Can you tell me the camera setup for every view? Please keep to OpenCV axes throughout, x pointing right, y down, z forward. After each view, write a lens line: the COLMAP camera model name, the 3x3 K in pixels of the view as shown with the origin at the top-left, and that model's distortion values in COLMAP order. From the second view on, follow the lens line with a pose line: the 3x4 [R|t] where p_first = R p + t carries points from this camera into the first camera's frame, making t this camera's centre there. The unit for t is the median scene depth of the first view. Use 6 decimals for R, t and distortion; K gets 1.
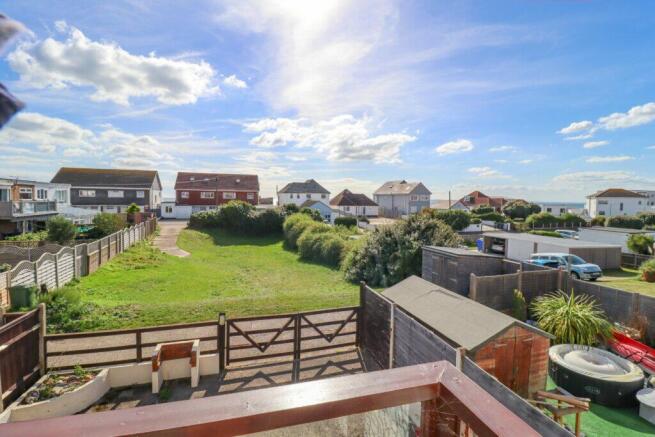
lens RADIAL K [[301.4, 0, 328.7], [0, 301.4, 217.4], [0, 0, 1]] dist [-0.003235, -0.000529]
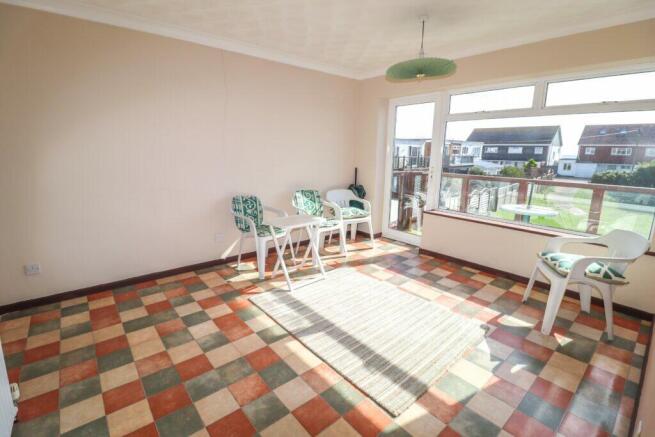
lens RADIAL K [[301.9, 0, 327.3], [0, 301.9, 219.3], [0, 0, 1]] dist [0.002089, 0.000237]
pose [[0.427233, 0.200902, -0.881539, 0.028700], [-0.069604, 0.979415, 0.189475, 0.008996], [0.901458, -0.019592, 0.432422, -0.113506]]
